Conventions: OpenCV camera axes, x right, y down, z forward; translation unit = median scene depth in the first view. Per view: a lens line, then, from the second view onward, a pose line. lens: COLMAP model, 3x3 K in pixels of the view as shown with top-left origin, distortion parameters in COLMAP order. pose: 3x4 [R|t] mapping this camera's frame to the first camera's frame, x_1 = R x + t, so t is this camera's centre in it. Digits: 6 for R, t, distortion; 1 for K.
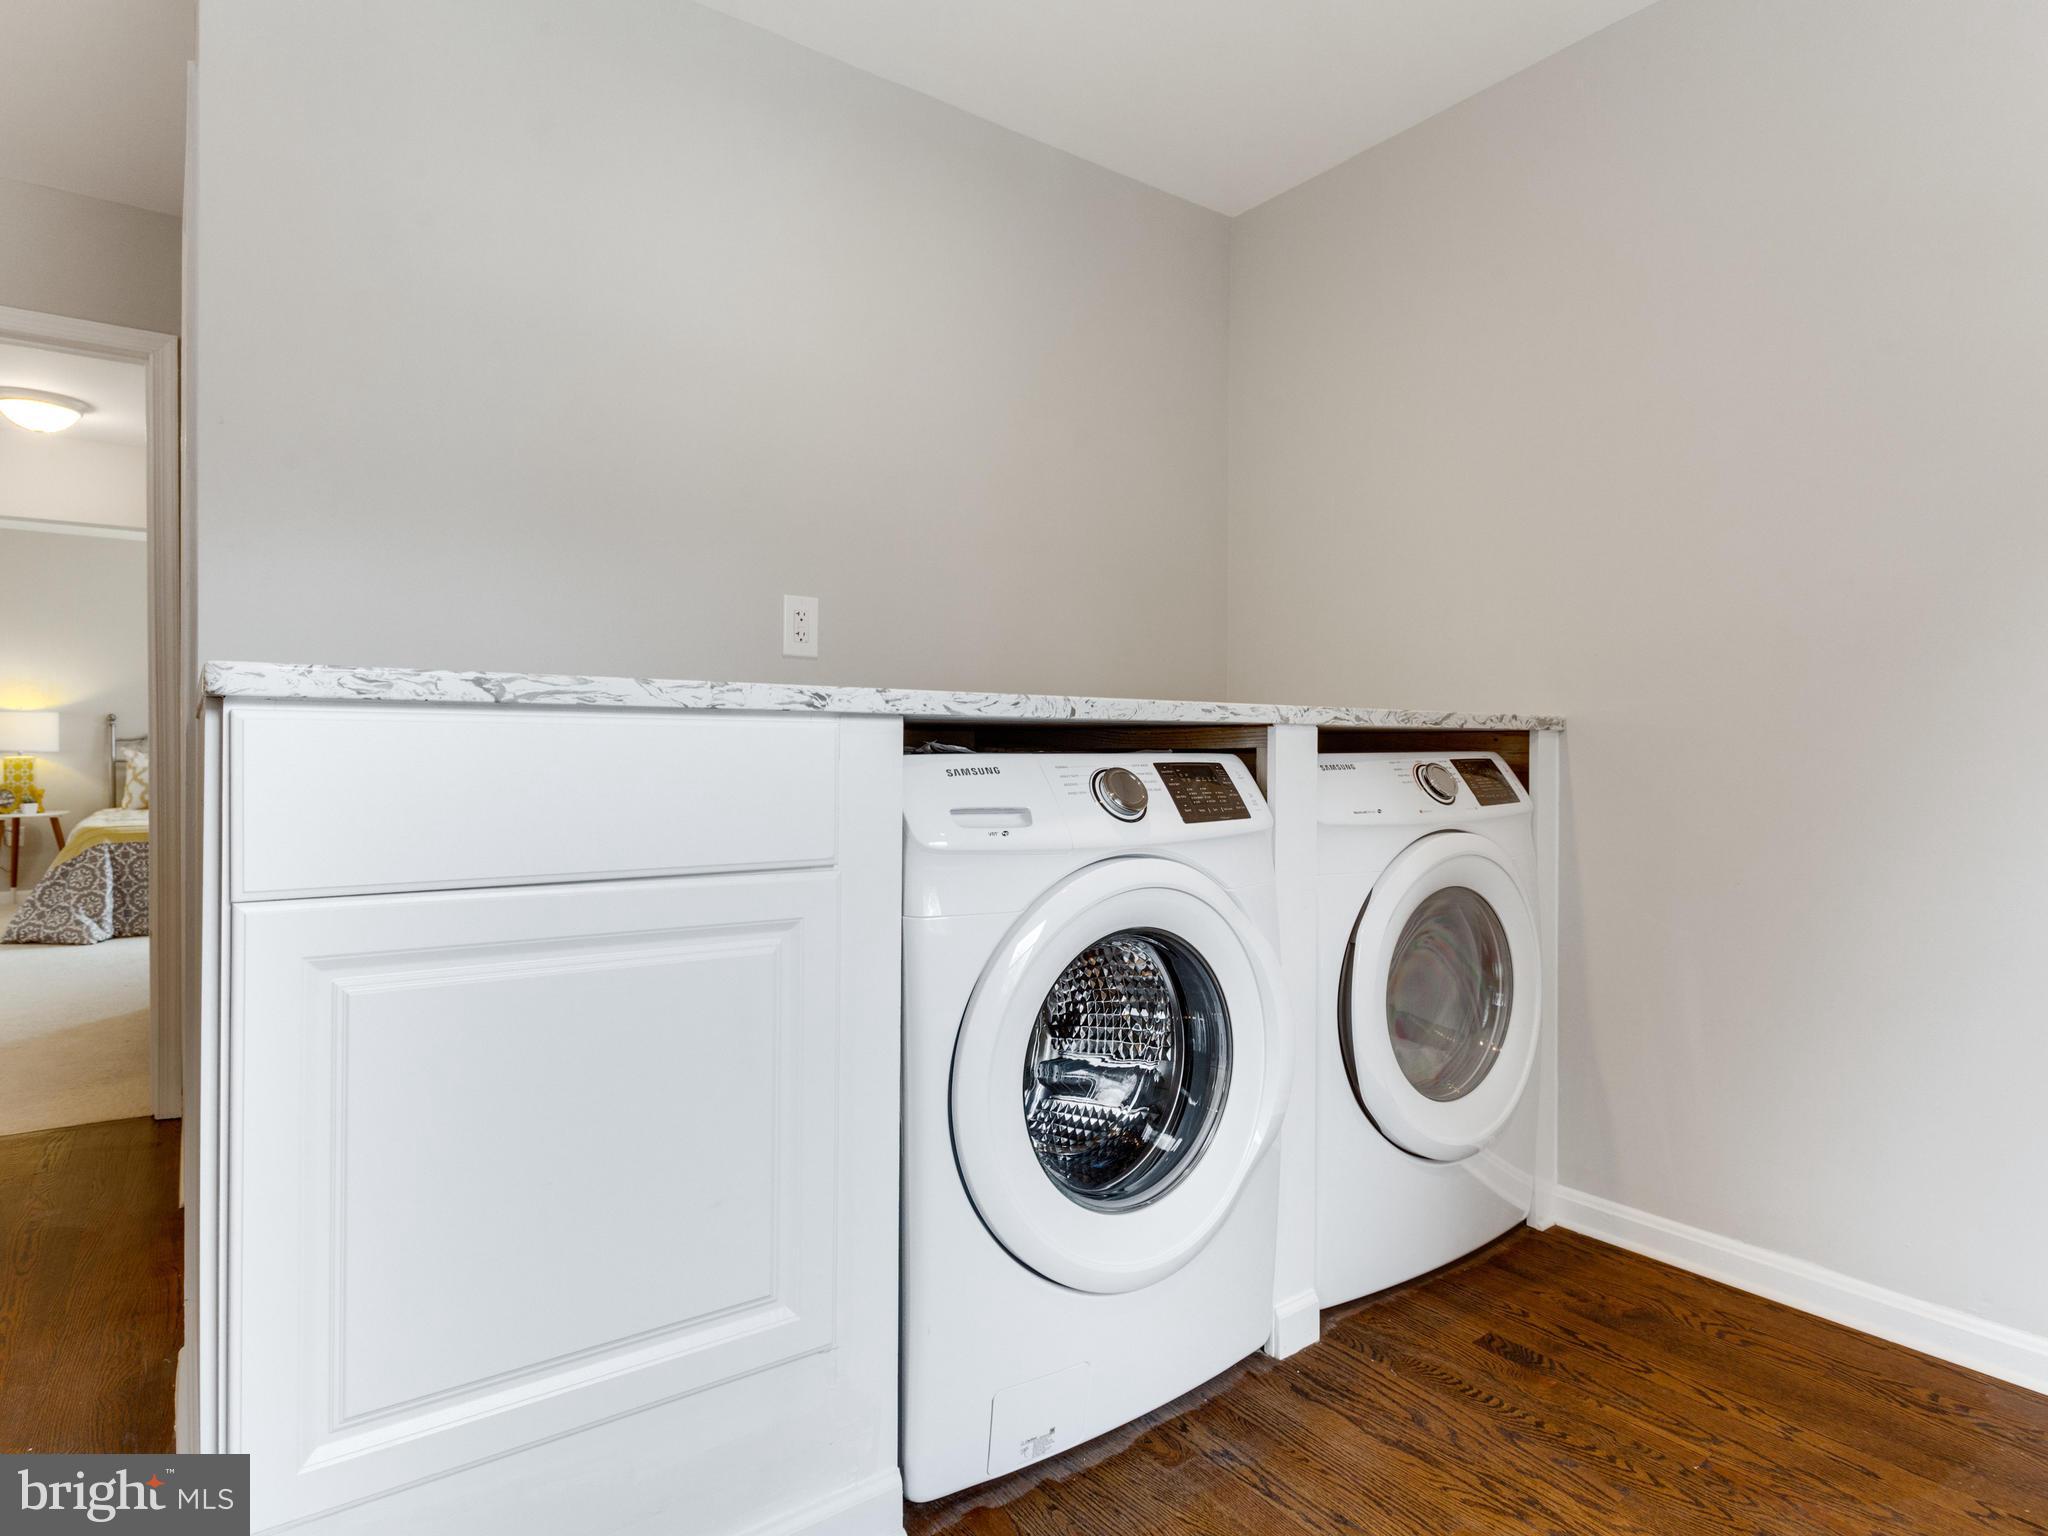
lens RADIAL K [[1133.7, 0, 1019.1], [0, 1133.7, 771.2], [0, 0, 1]] dist [0.003073, 0.000259]
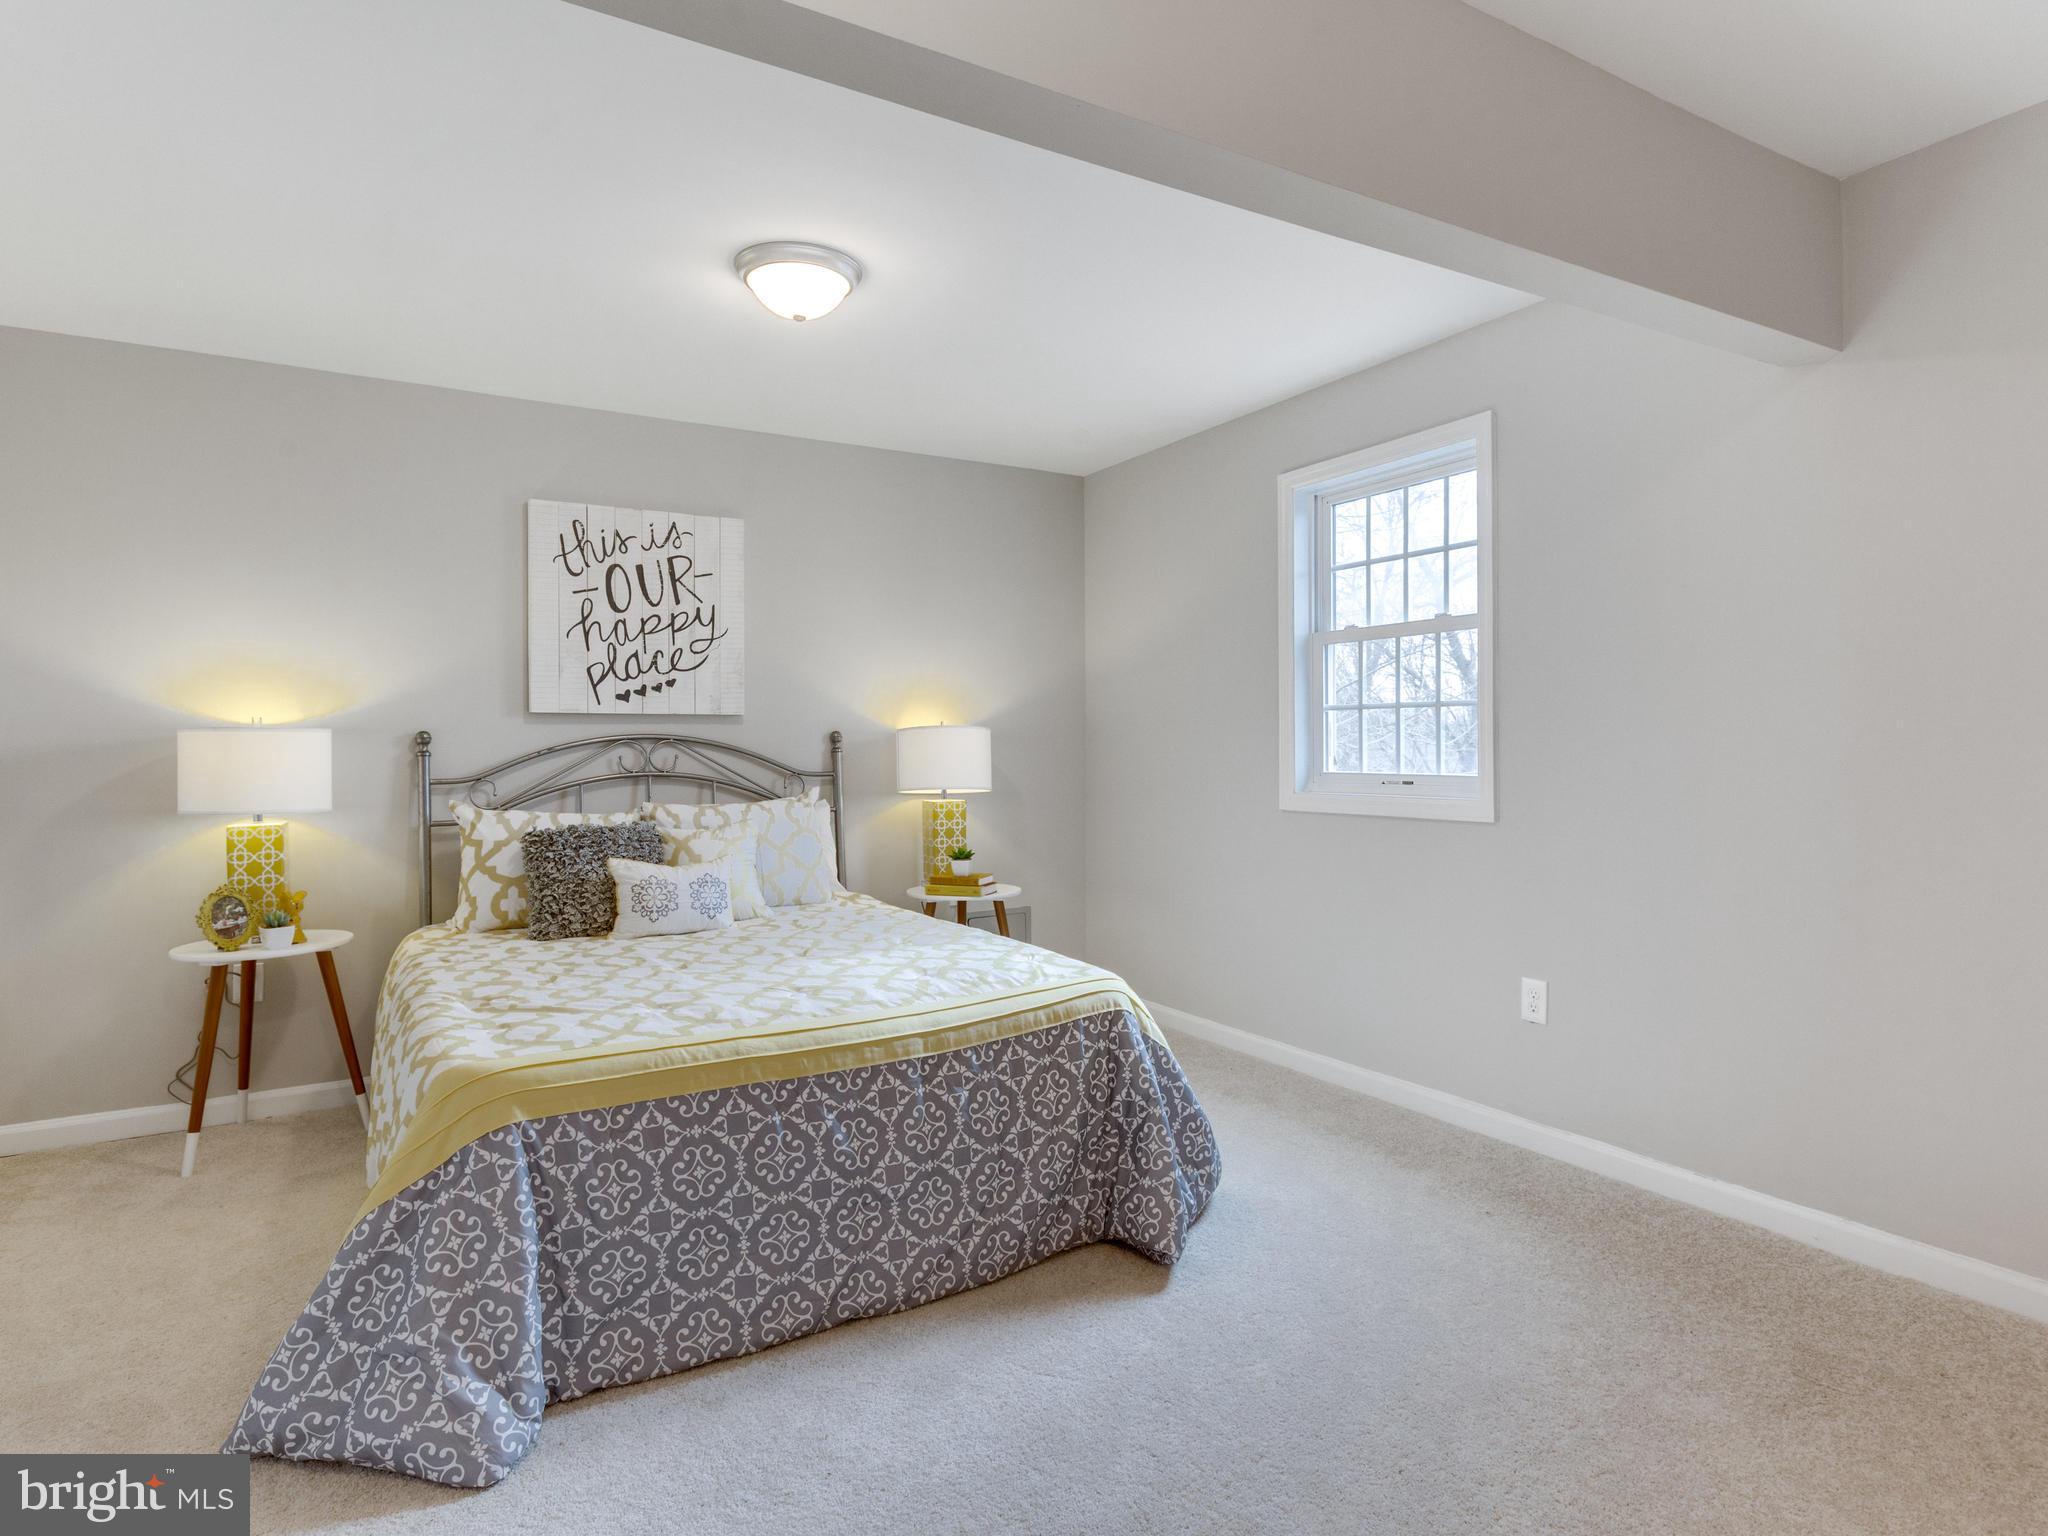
lens RADIAL K [[1122.6, 0, 1025.0], [0, 1122.6, 749.4], [0, 0, 1]] dist [0.004615, 0.000820]
pose [[0.994675, -0.010168, -0.102560, -0.614575], [0.008590, 0.999838, -0.015813, -0.040234], [0.102705, 0.014848, 0.994601, 0.678300]]
